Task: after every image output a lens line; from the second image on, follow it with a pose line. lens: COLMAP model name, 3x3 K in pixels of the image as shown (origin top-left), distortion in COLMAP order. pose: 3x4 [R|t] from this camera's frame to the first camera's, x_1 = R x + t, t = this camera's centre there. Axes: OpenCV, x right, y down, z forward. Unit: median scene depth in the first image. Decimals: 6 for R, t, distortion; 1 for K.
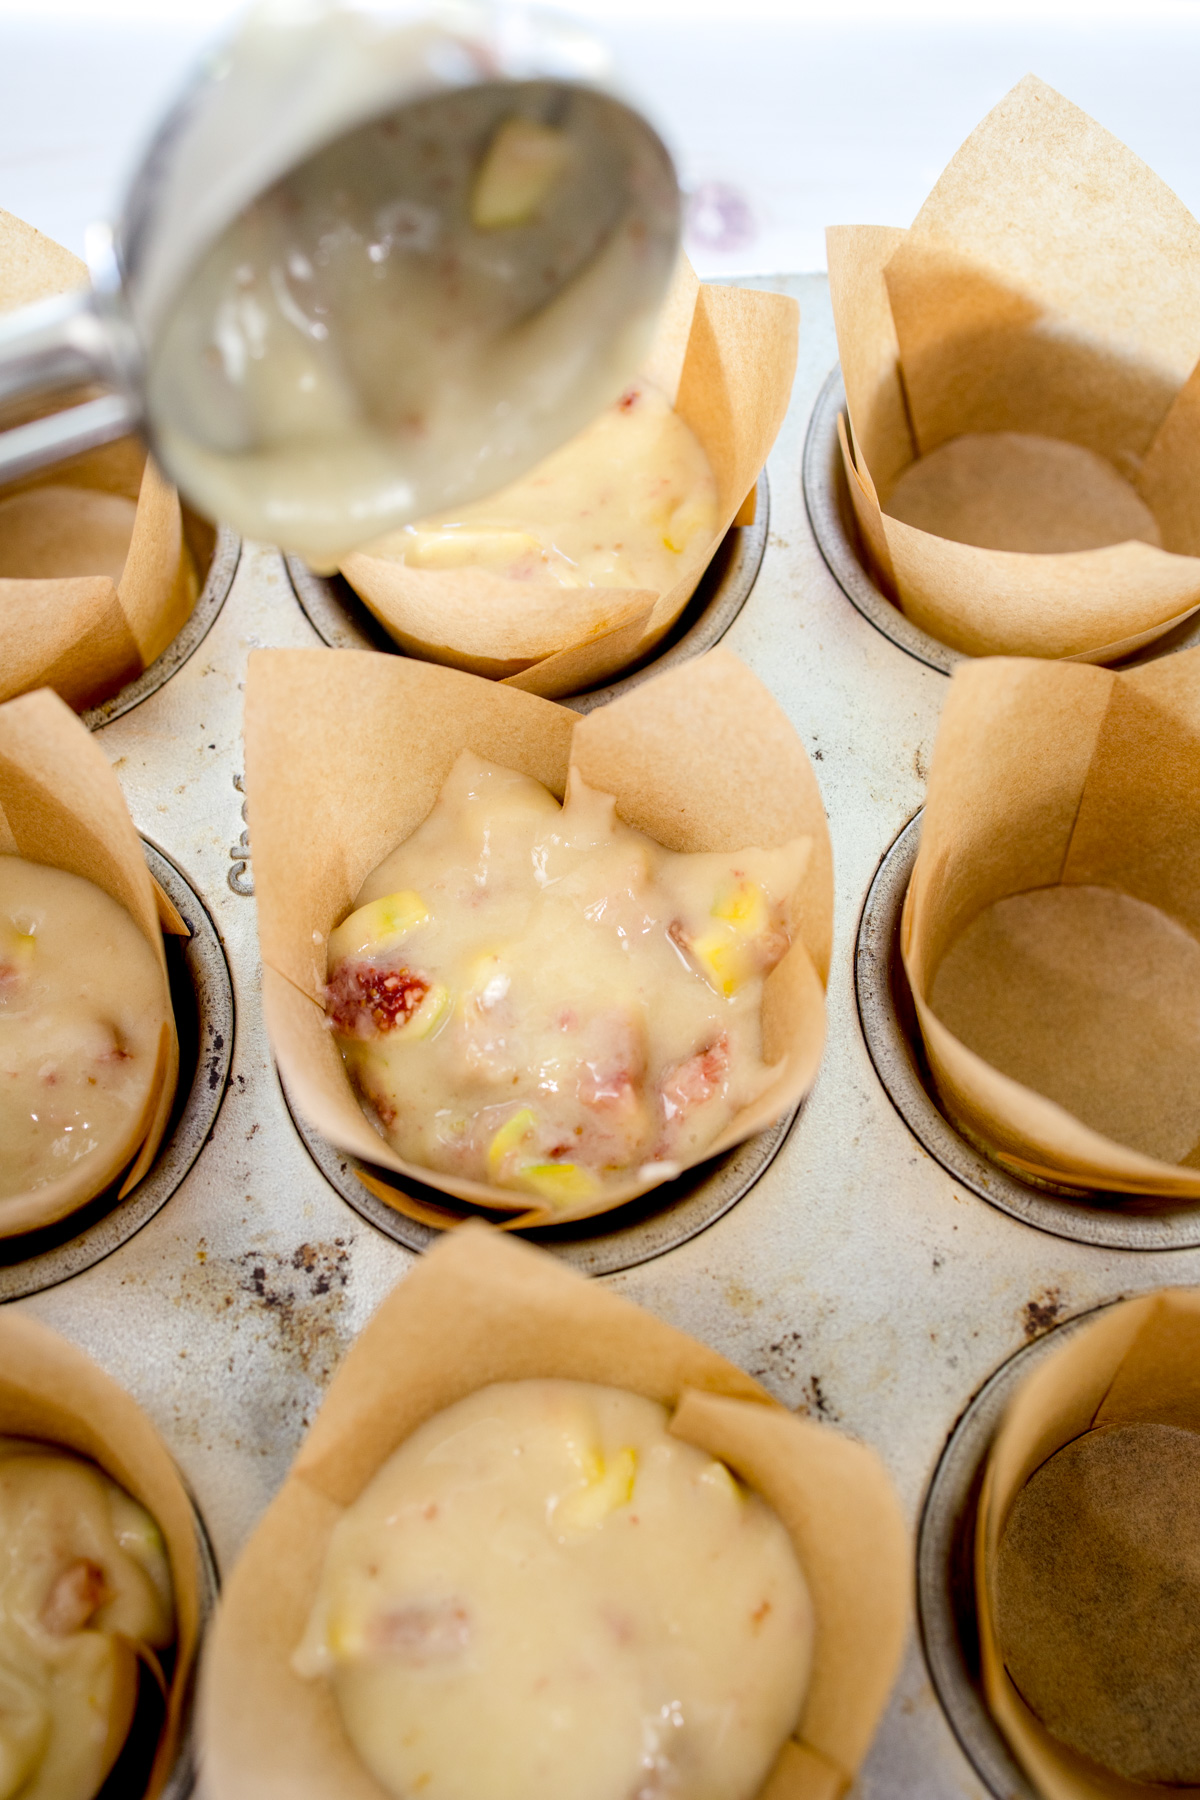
lens RADIAL K [[1855.1, 0, 592.8], [0, 1855.1, 899.1], [0, 0, 1]] dist [0.018807, 0.024039]
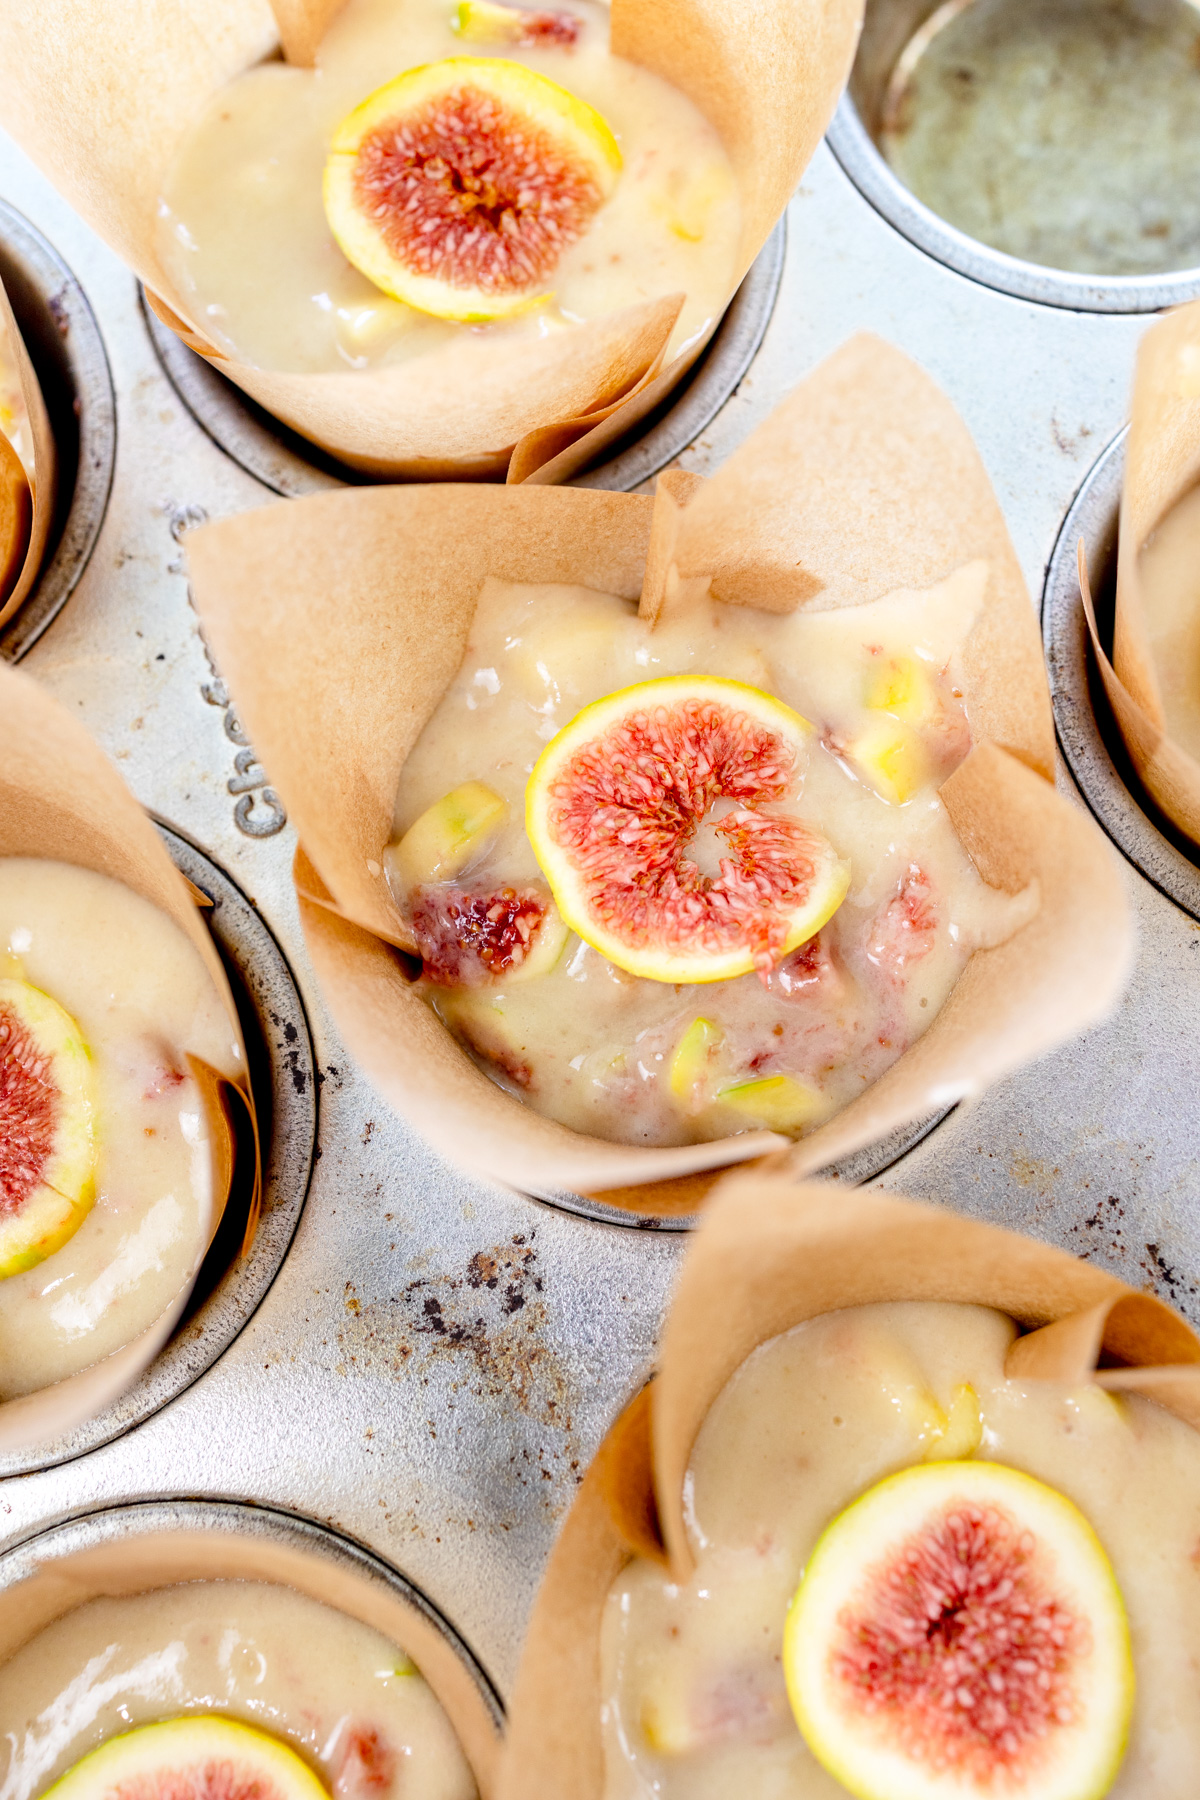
lens RADIAL K [[1752.1, 0, 628.2], [0, 1752.1, 856.5], [0, 0, 1]] dist [0.022795, 0.221699]
pose [[0.962234, -0.270695, 0.028791, -0.067939], [0.262877, 0.951465, 0.160034, -0.074960], [-0.070714, -0.146422, 0.986692, 0.281762]]
